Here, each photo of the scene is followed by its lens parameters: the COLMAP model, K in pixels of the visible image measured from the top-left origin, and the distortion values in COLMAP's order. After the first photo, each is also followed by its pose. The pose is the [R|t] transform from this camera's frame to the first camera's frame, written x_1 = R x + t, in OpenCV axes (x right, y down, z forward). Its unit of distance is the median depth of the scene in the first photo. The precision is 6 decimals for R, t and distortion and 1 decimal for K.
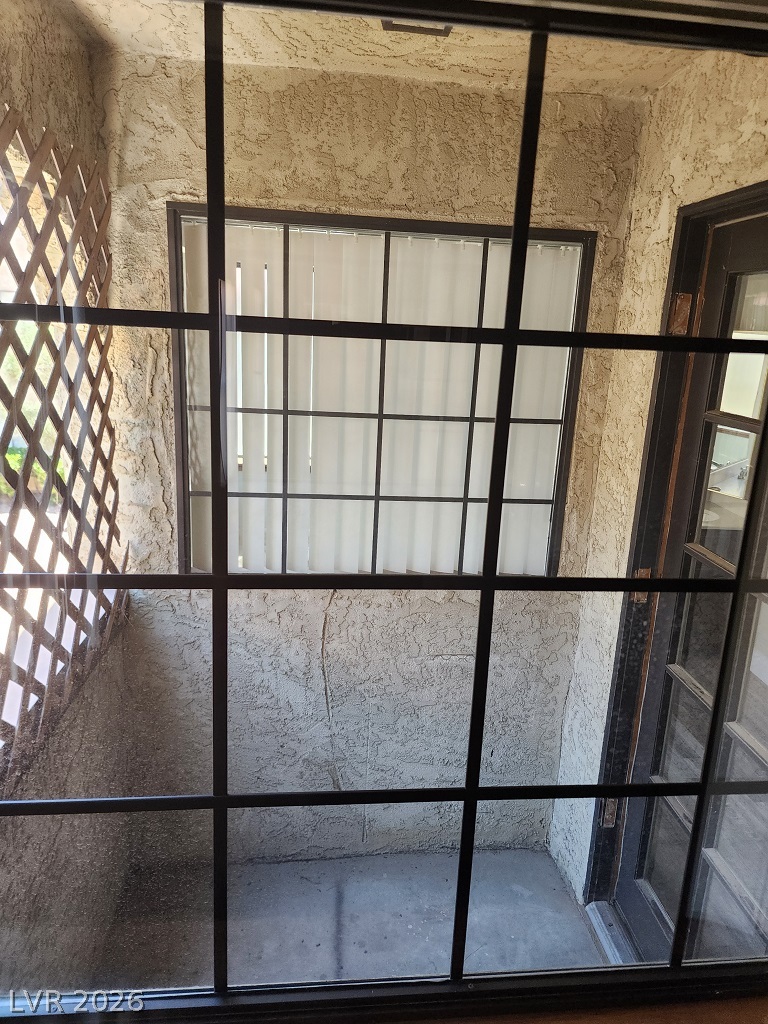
lens RADIAL K [[692.4, 0, 391.3], [0, 692.4, 509.7], [0, 0, 1]] dist [0.045761, -0.042664]
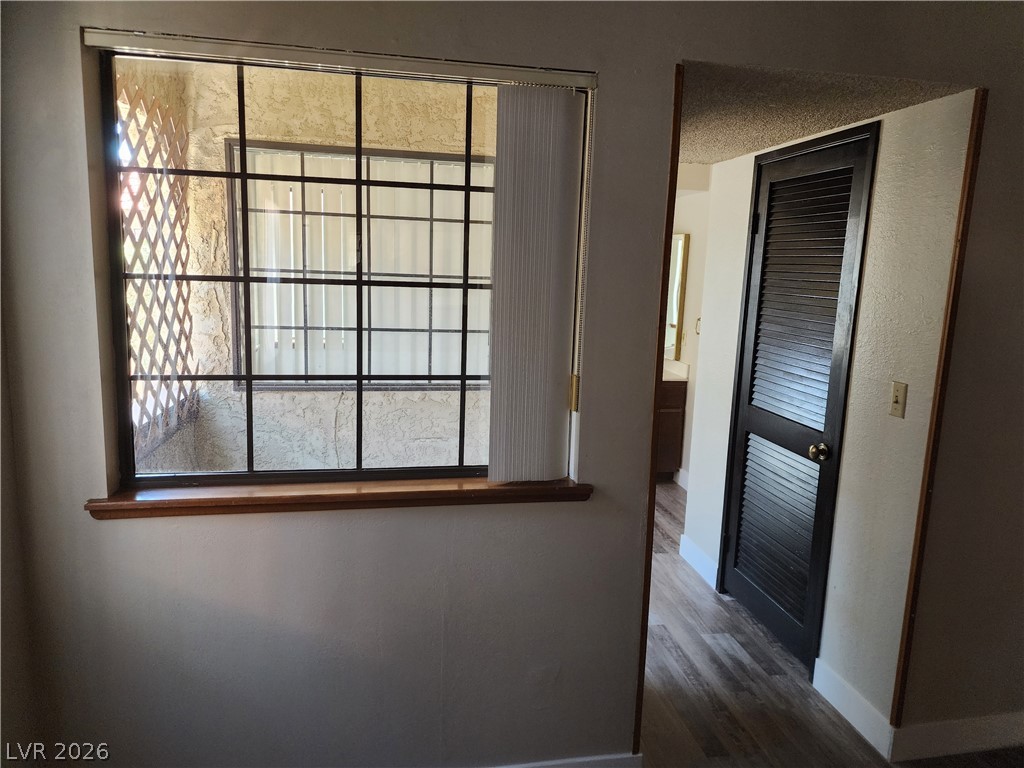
lens RADIAL K [[692.4, 0, 505.3], [0, 692.4, 382.3], [0, 0, 1]] dist [0.045761, -0.042664]
pose [[0.996870, -0.028546, 0.073728, 0.179912], [0.034513, 0.996120, -0.080960, 0.259709], [-0.071131, 0.083251, 0.993987, -0.572397]]
